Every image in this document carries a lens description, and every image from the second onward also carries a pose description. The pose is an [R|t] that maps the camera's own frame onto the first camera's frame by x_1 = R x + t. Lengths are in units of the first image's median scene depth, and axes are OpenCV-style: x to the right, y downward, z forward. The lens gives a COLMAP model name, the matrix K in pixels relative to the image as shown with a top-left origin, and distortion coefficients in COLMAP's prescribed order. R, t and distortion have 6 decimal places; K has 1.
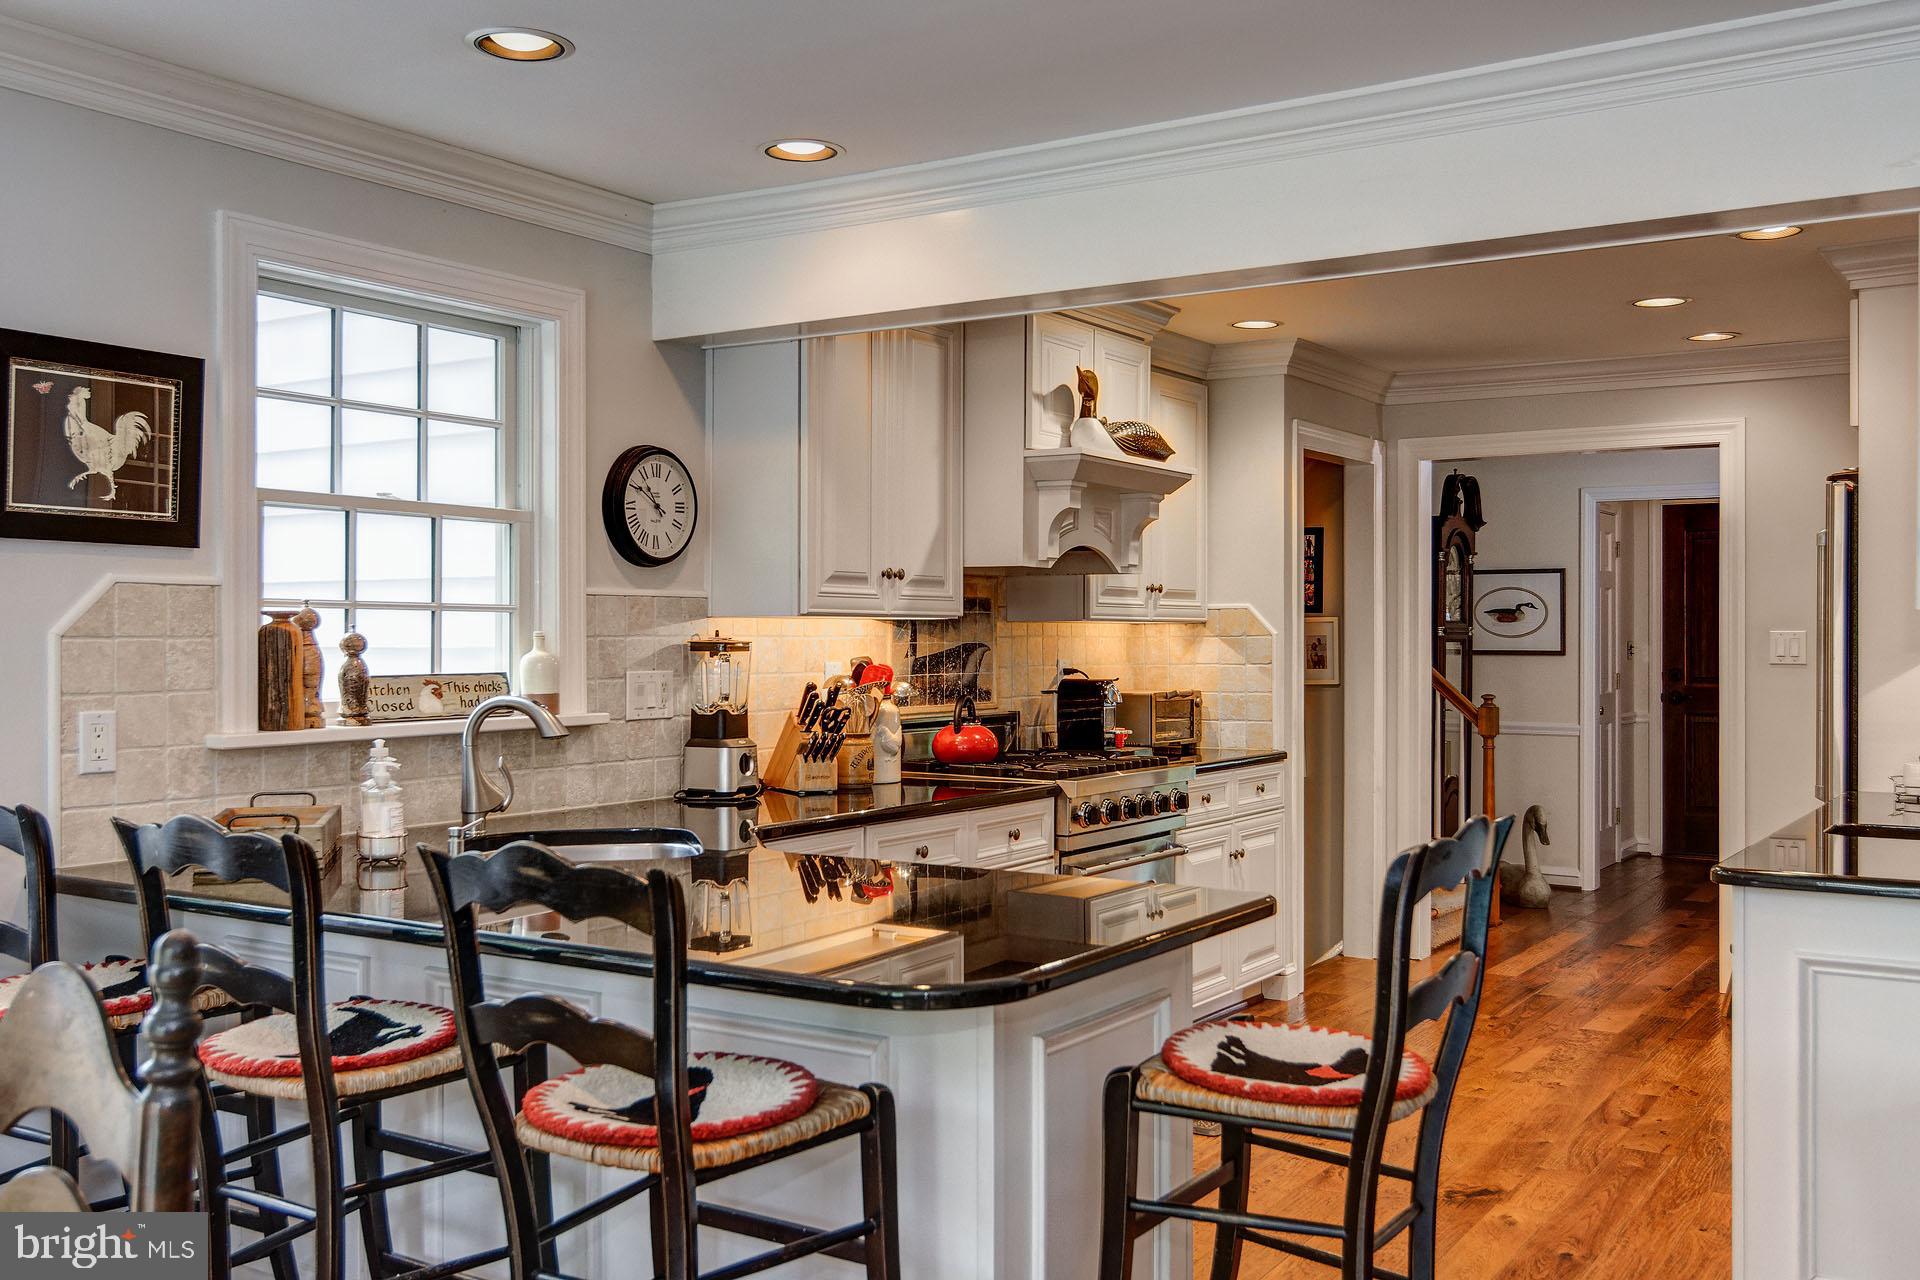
lens RADIAL K [[1681.8, 0, 961.9], [0, 1681.8, 634.8], [0, 0, 1]] dist [-0.017524, -0.003538]
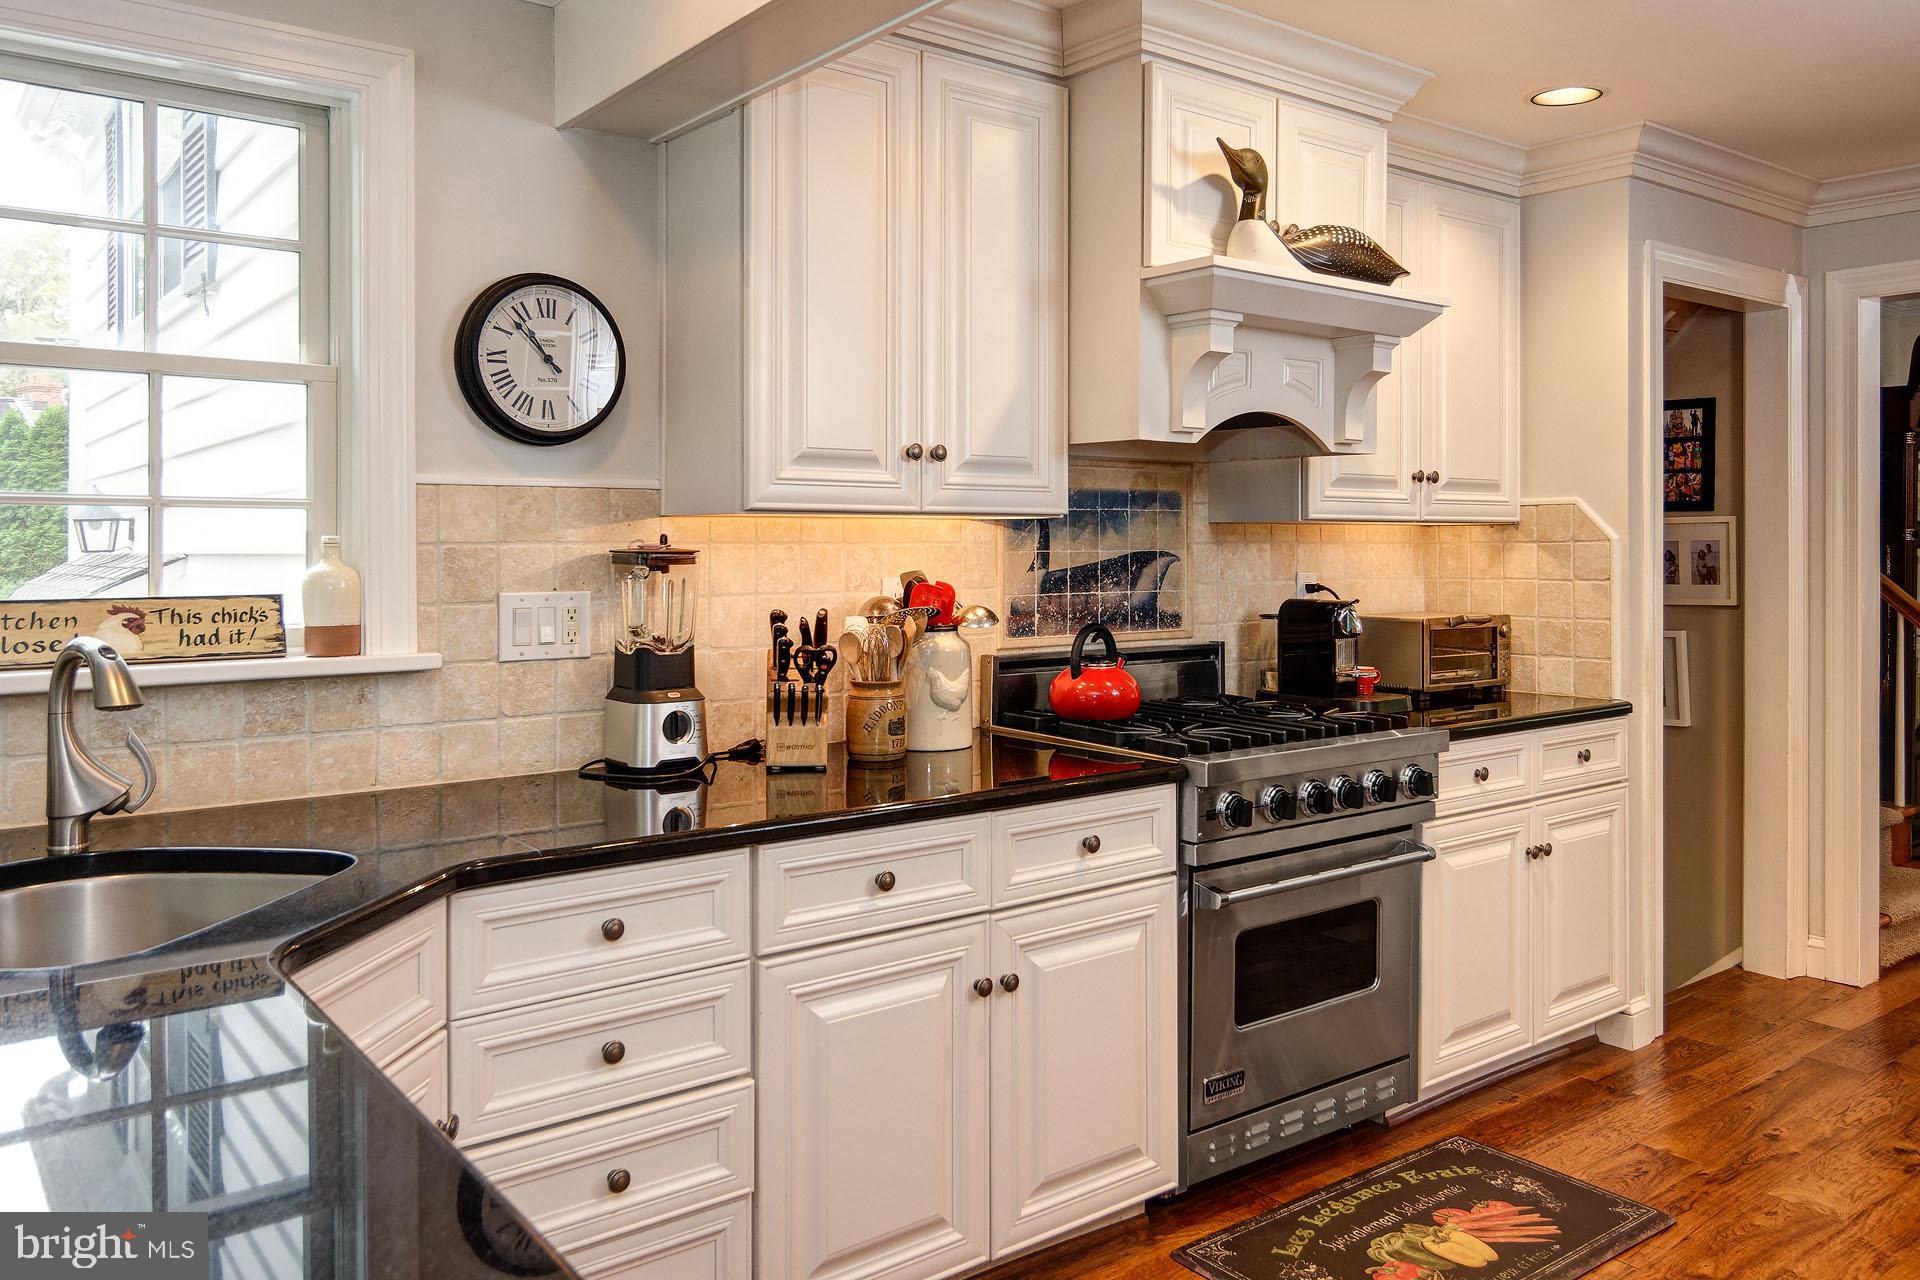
lens RADIAL K [[1427.9, 0, 968.3], [0, 1427.9, 541.1], [0, 0, 1]] dist [0.002934, -0.008362]
pose [[0.946874, 0.000220, -0.321606, 0.170405], [0.000316, 0.999999, 0.001616, -0.000808], [0.321605, -0.001632, 0.946872, 0.467301]]
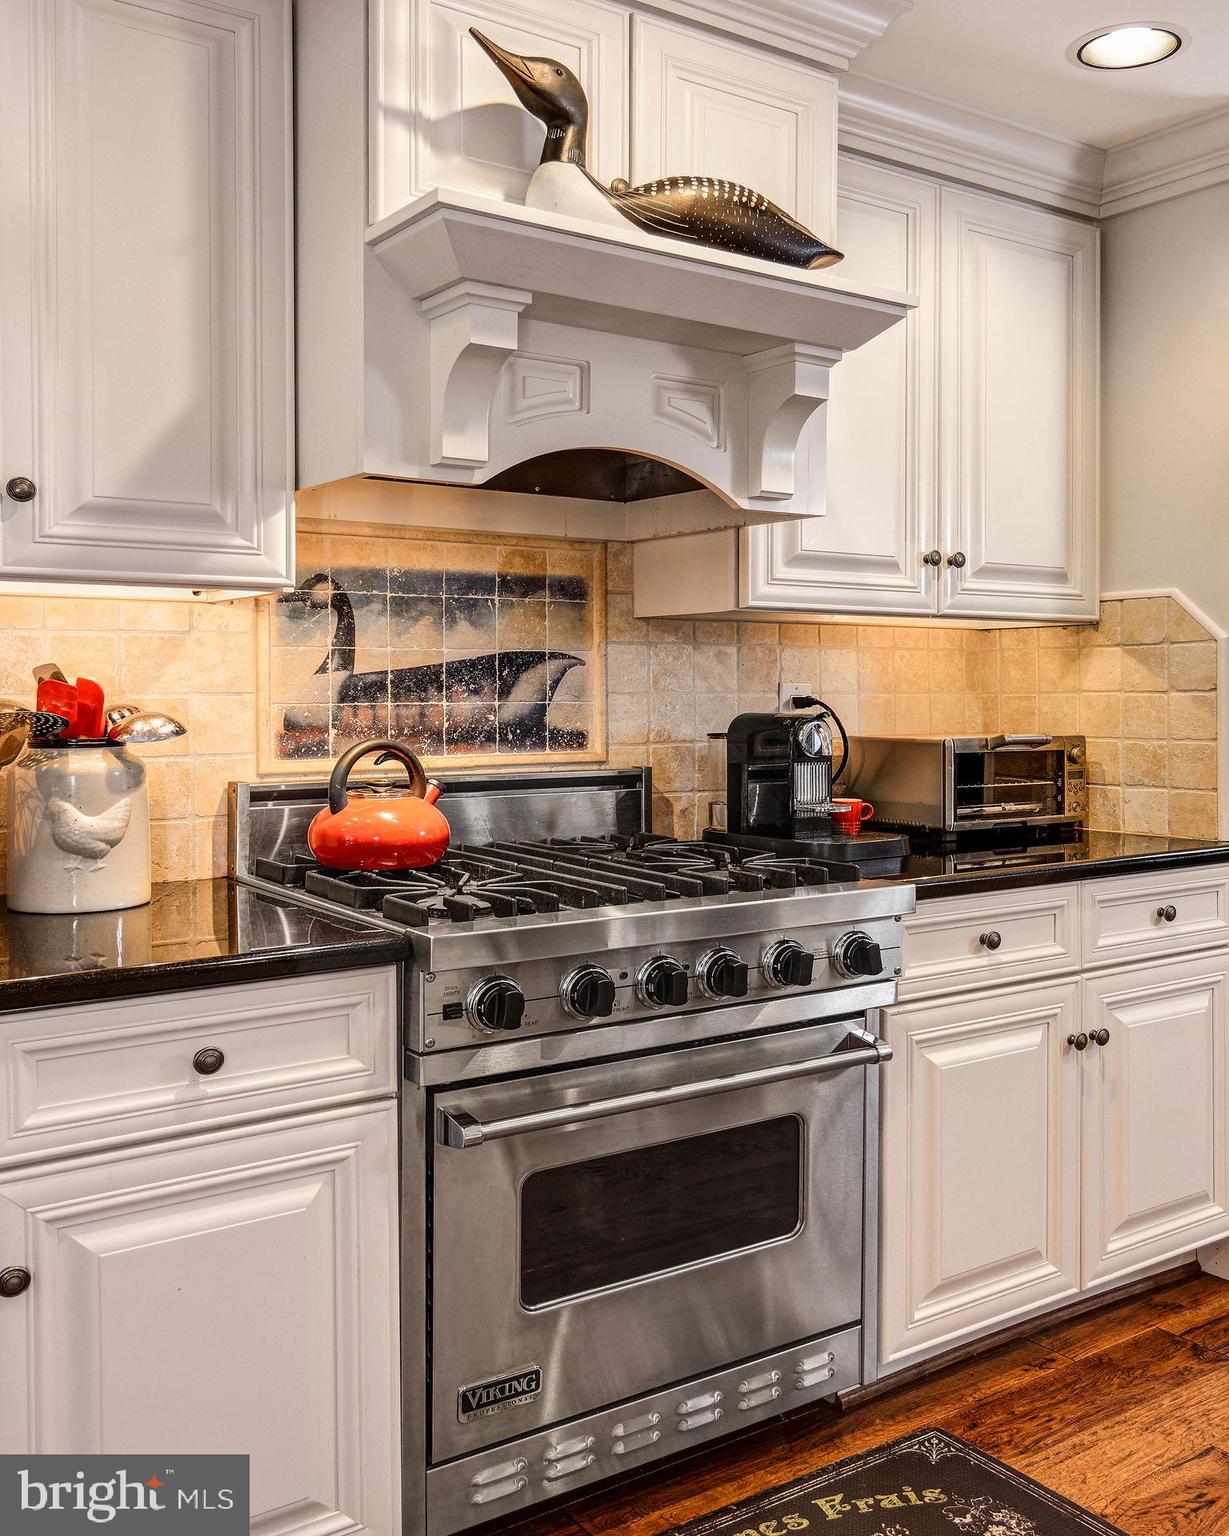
lens RADIAL K [[1166.3, 0, 628.4], [0, 1166.3, 722.8], [0, 0, 1]] dist [-0.001423, 0.011504]
pose [[0.883497, -0.002783, -0.468429, 0.279013], [0.013563, 0.999715, 0.019642, 0.026218], [0.468241, -0.023707, 0.883283, 0.802148]]
